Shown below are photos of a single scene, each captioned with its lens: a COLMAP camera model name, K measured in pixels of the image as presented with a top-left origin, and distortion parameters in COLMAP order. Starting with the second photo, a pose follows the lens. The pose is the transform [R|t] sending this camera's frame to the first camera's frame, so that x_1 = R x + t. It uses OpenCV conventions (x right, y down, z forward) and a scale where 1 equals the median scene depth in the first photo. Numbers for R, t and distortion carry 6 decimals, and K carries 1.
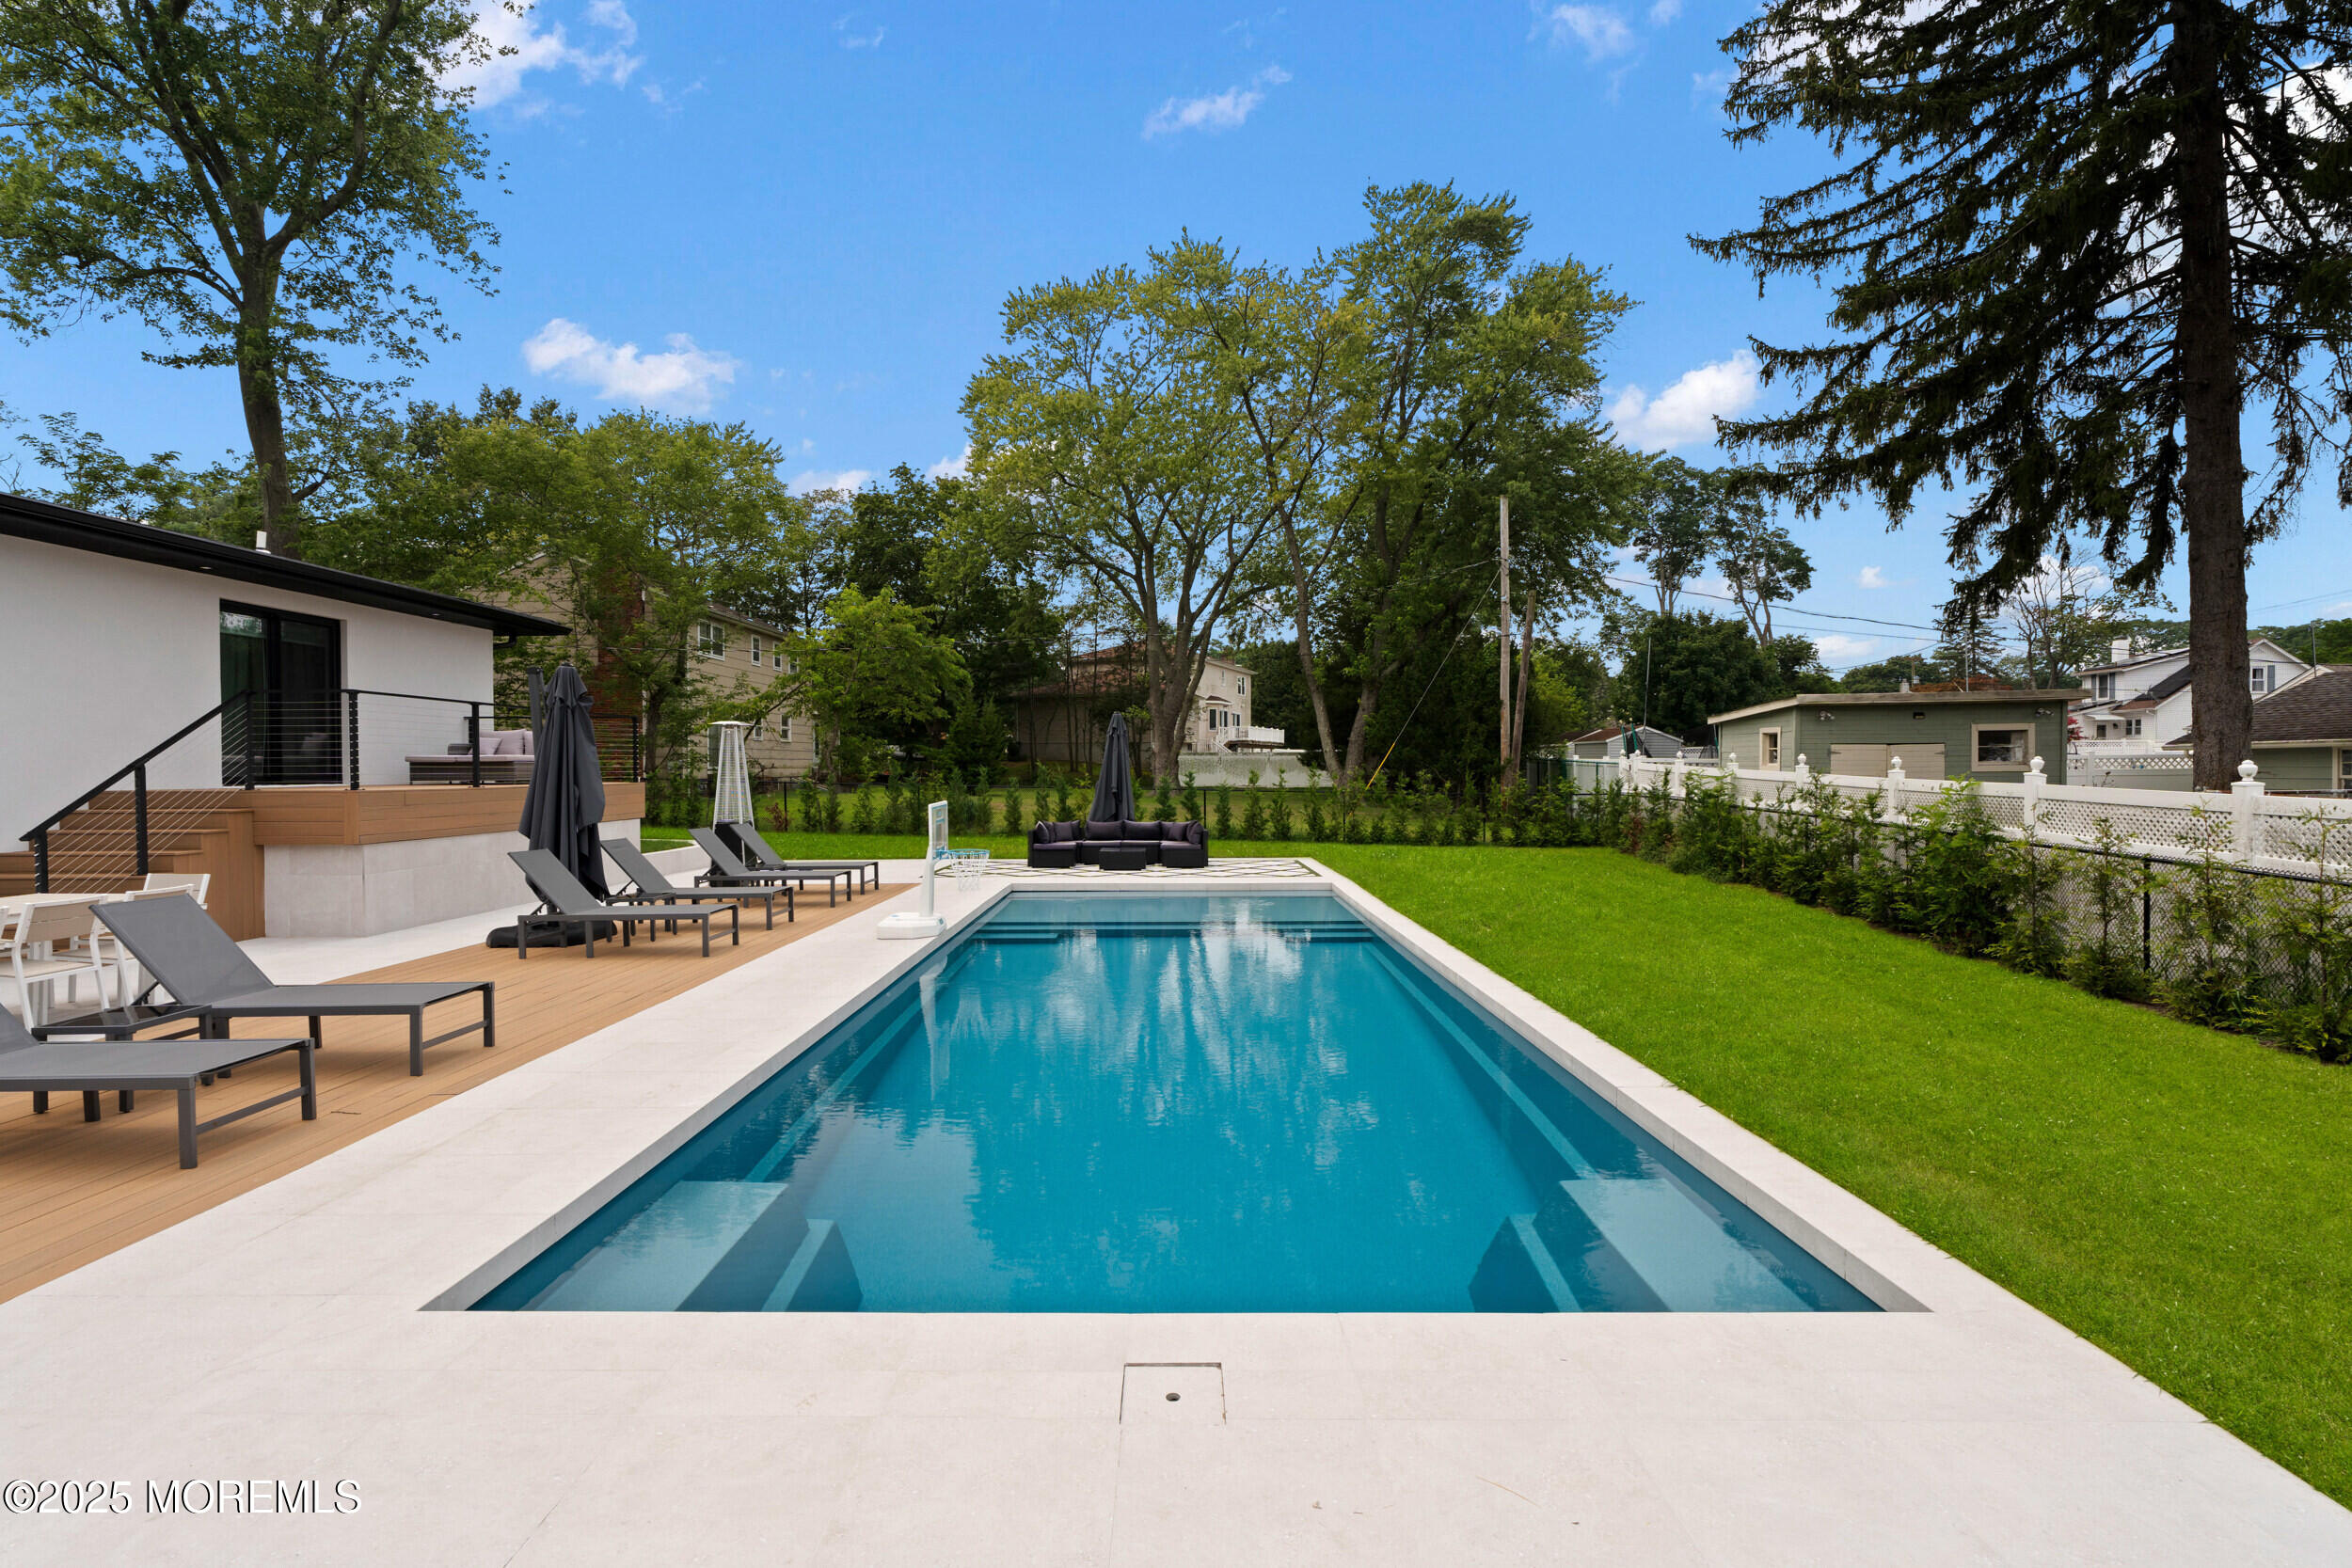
lens RADIAL K [[1078.7, 0, 1176.0], [0, 1078.7, 784.0], [0, 0, 1]] dist [-0.003522, 0.000592]
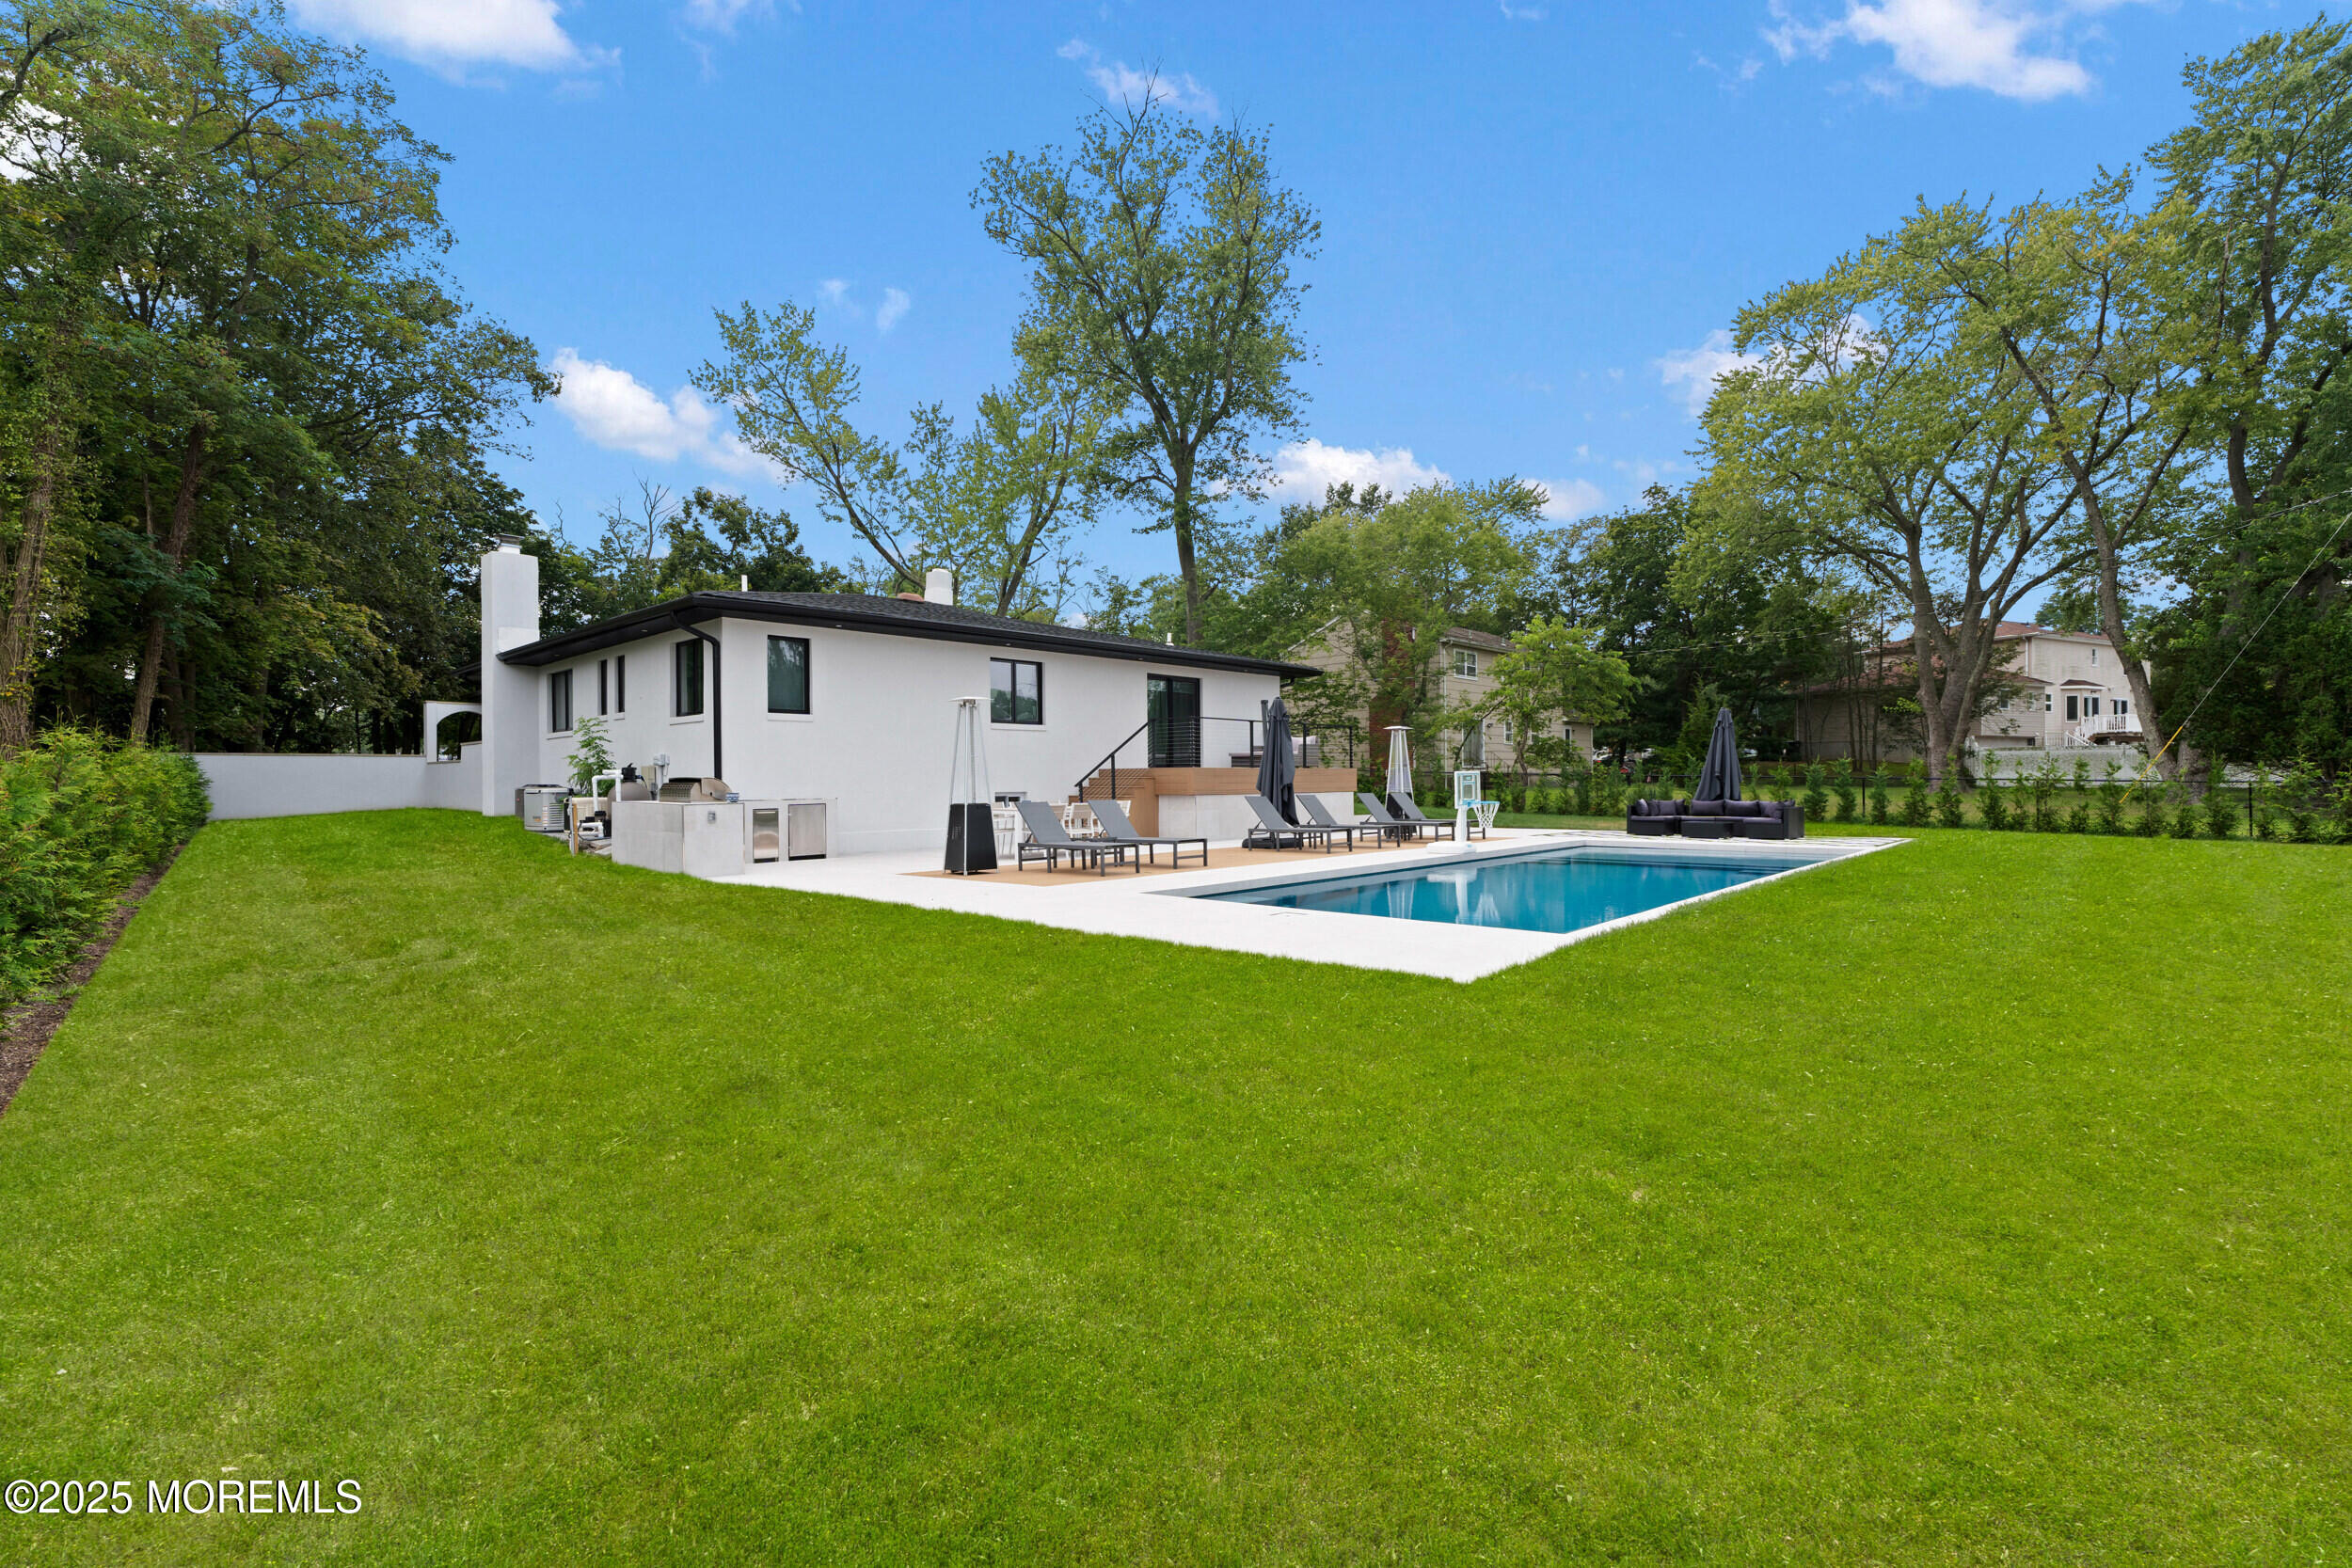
lens RADIAL K [[1050.0, 0, 1170.2], [0, 1050.0, 778.6], [0, 0, 1]] dist [-0.005404, 0.000471]
pose [[0.733342, -0.003860, -0.679849, 0.221679], [-0.005106, 0.999924, -0.011185, 0.020825], [0.679841, 0.011674, 0.733267, -0.186841]]
